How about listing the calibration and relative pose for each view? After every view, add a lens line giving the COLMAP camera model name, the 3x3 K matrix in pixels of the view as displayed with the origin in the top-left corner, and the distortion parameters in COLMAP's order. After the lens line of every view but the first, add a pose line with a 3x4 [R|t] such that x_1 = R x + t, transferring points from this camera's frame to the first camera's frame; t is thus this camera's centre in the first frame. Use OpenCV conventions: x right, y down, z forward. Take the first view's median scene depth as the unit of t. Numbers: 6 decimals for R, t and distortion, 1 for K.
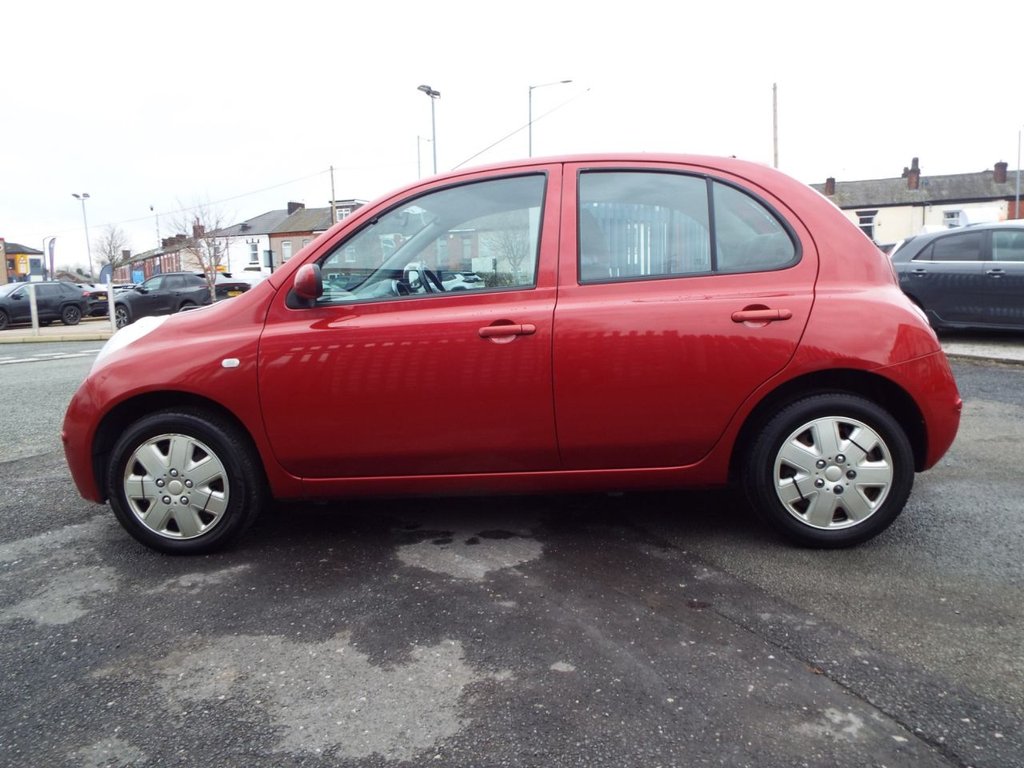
lens RADIAL K [[722.9, 0, 519.4], [0, 722.9, 384.0], [0, 0, 1]] dist [-0.010126, -0.000979]
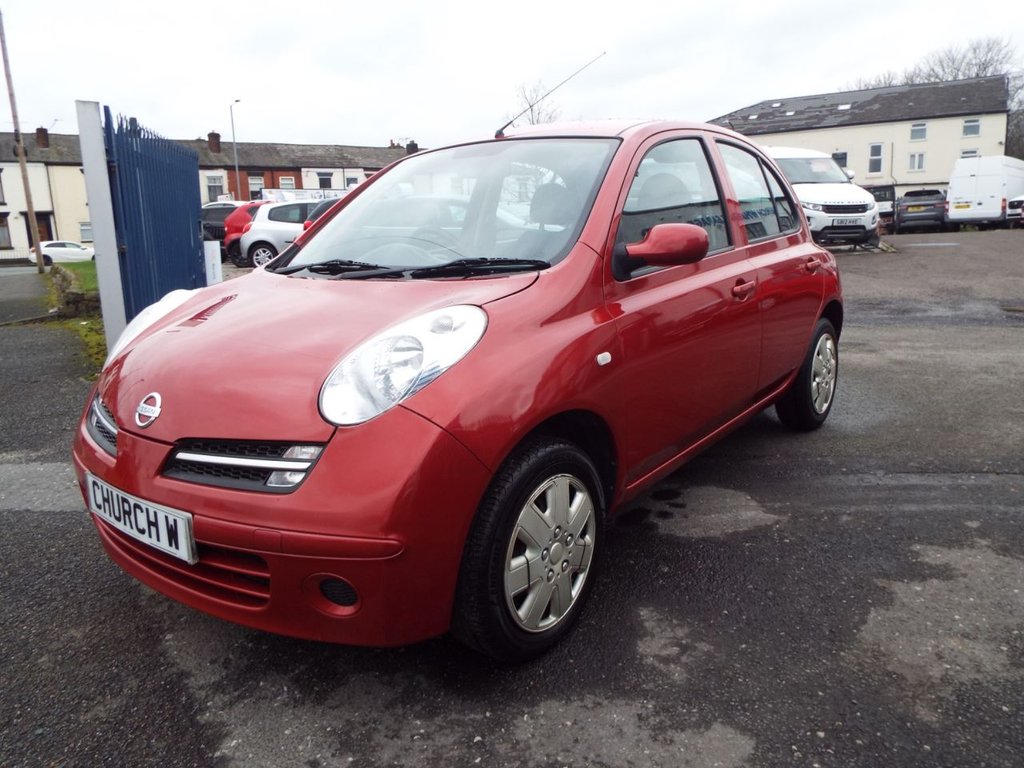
lens RADIAL K [[747.3, 0, 501.1], [0, 747.3, 382.4], [0, 0, 1]] dist [-0.014646, -0.006102]
pose [[0.571373, -0.171660, 0.802537, -1.098419], [0.141537, 0.983839, 0.109671, -0.103970], [-0.808394, 0.050926, 0.586435, 0.649183]]
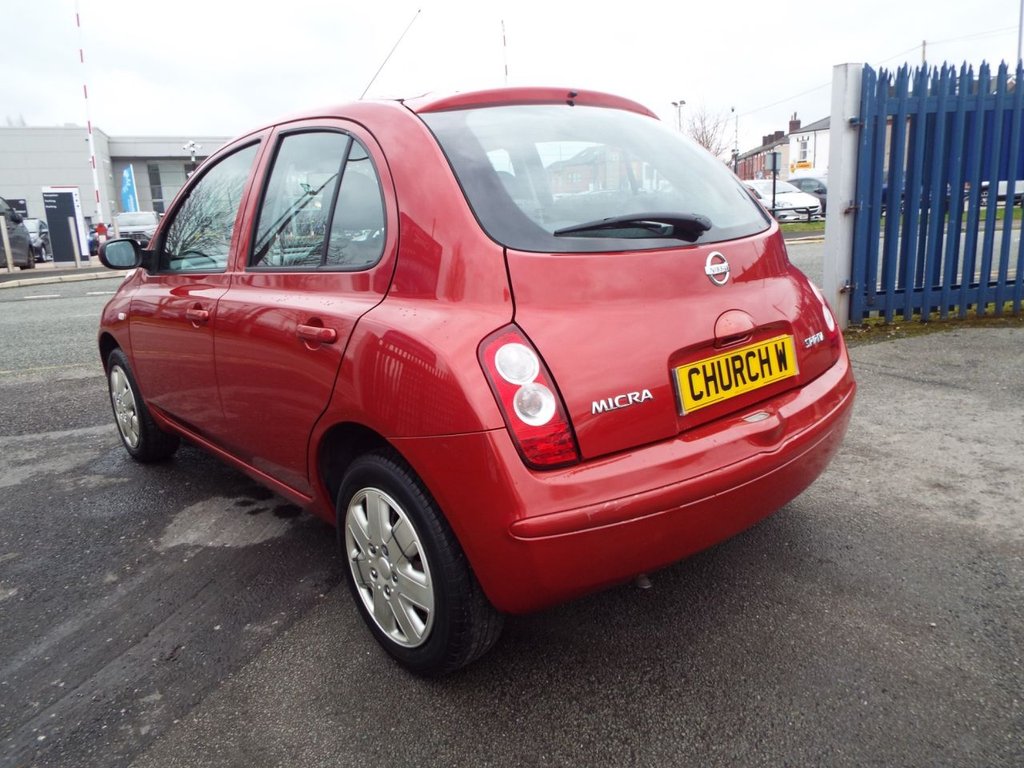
lens RADIAL K [[714.5, 0, 505.5], [0, 714.5, 372.7], [0, 0, 1]] dist [0.039930, -0.000037]
pose [[0.702007, 0.154096, -0.695299, 0.964210], [-0.066785, 0.986252, 0.151149, -0.173442], [0.709031, -0.059672, 0.702648, 0.599715]]
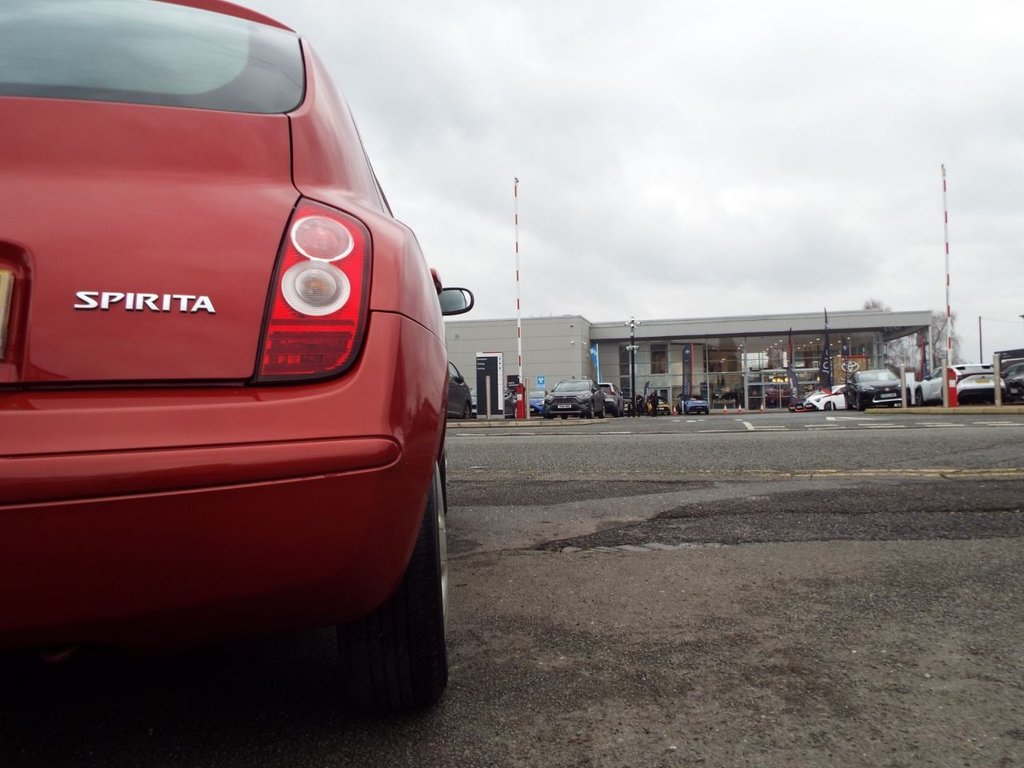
lens RADIAL K [[743.2, 0, 510.1], [0, 743.2, 383.3], [0, 0, 1]] dist [-0.001250, 0.002951]
pose [[0.175491, 0.000407, -0.984481, 1.046471], [-0.121543, 0.992358, -0.021256, -0.084659], [0.976949, 0.123387, 0.174200, 1.543566]]
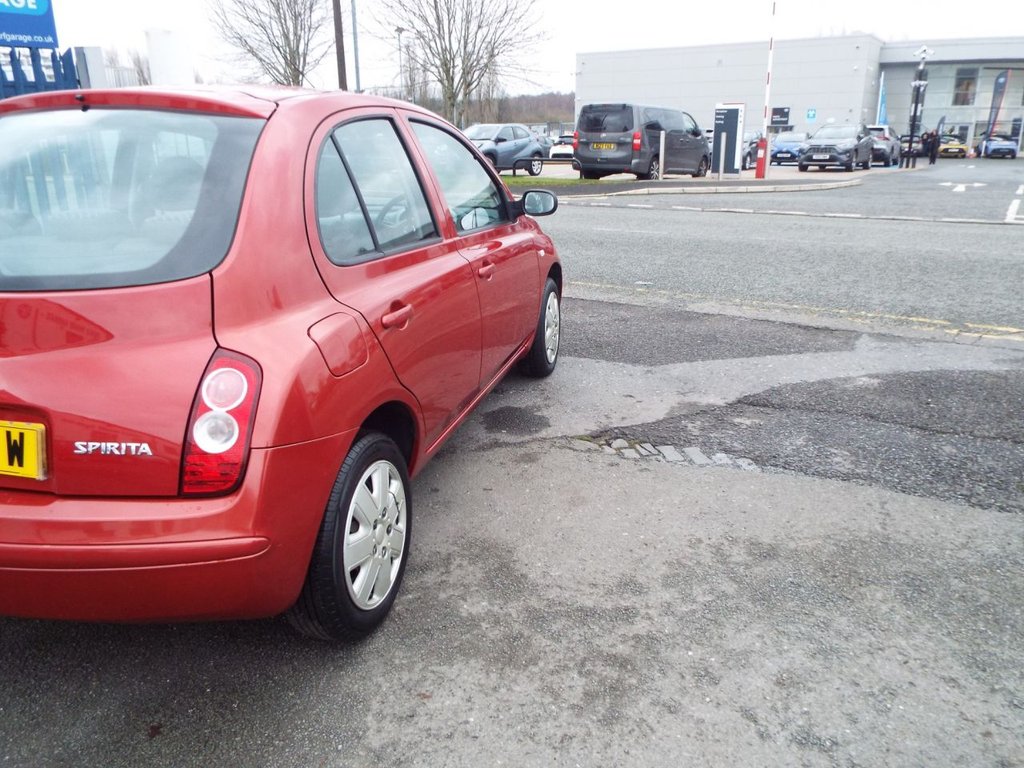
lens RADIAL K [[728.2, 0, 508.4], [0, 728.2, 386.5], [0, 0, 1]] dist [-0.007224, -0.007435]
pose [[-0.158607, 0.347817, -0.924049, 1.123940], [-0.118913, 0.922354, 0.367589, -0.417397], [0.980155, 0.168184, -0.104932, 1.797260]]
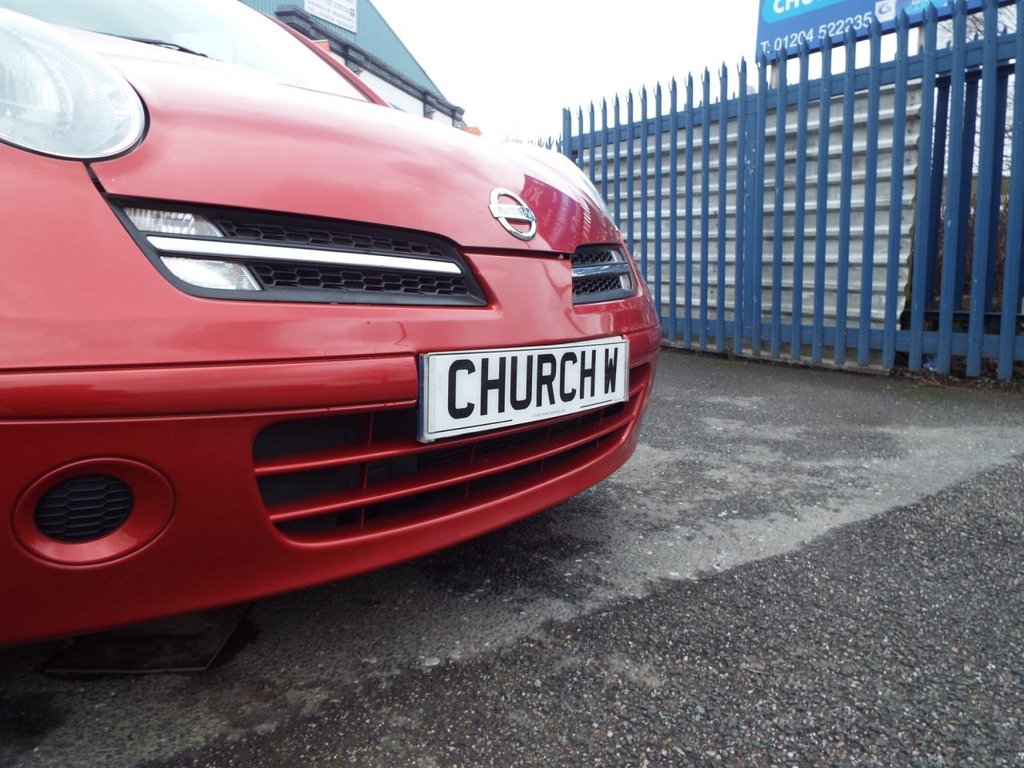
lens RADIAL K [[753.5, 0, 543.7], [0, 753.5, 367.1], [0, 0, 1]] dist [-0.006921, -0.000415]
pose [[-0.843597, -0.072781, 0.532022, -0.979993], [0.065759, 0.969313, 0.236873, -0.062425], [-0.532936, 0.234810, -0.812923, 1.736995]]
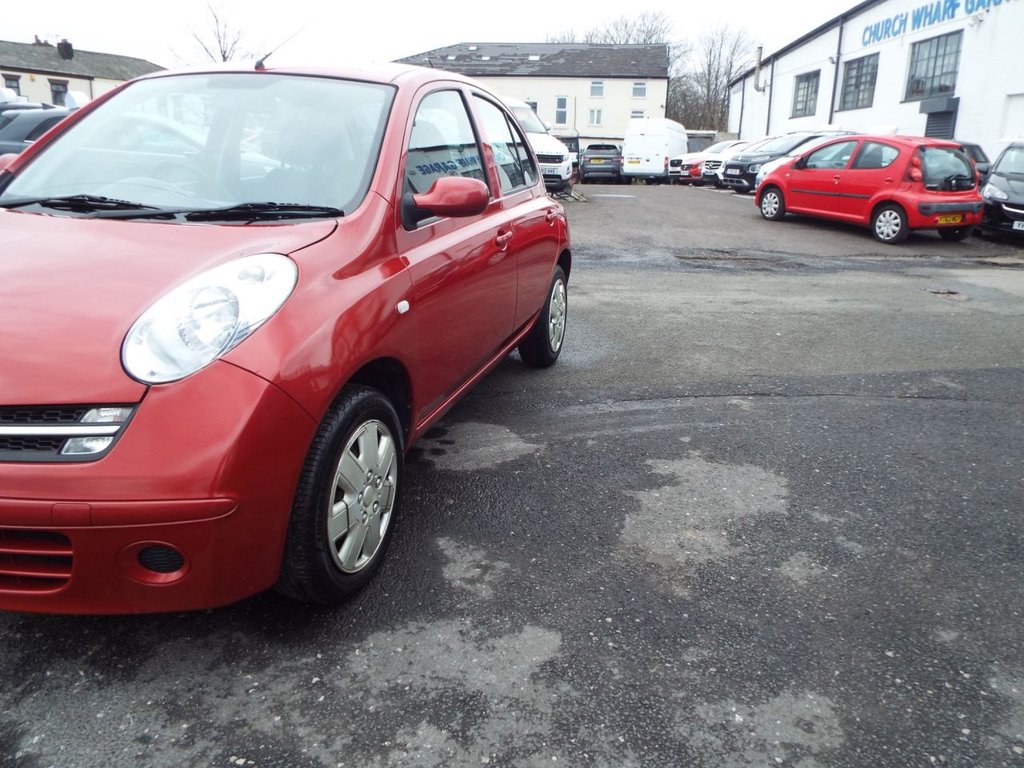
lens RADIAL K [[754.9, 0, 509.5], [0, 754.9, 383.9], [0, 0, 1]] dist [-0.013235, 0.005833]
pose [[0.210763, -0.255818, 0.943470, -1.175968], [0.103738, 0.965553, 0.238632, -0.130763], [-0.972017, 0.047579, 0.230041, 0.722462]]
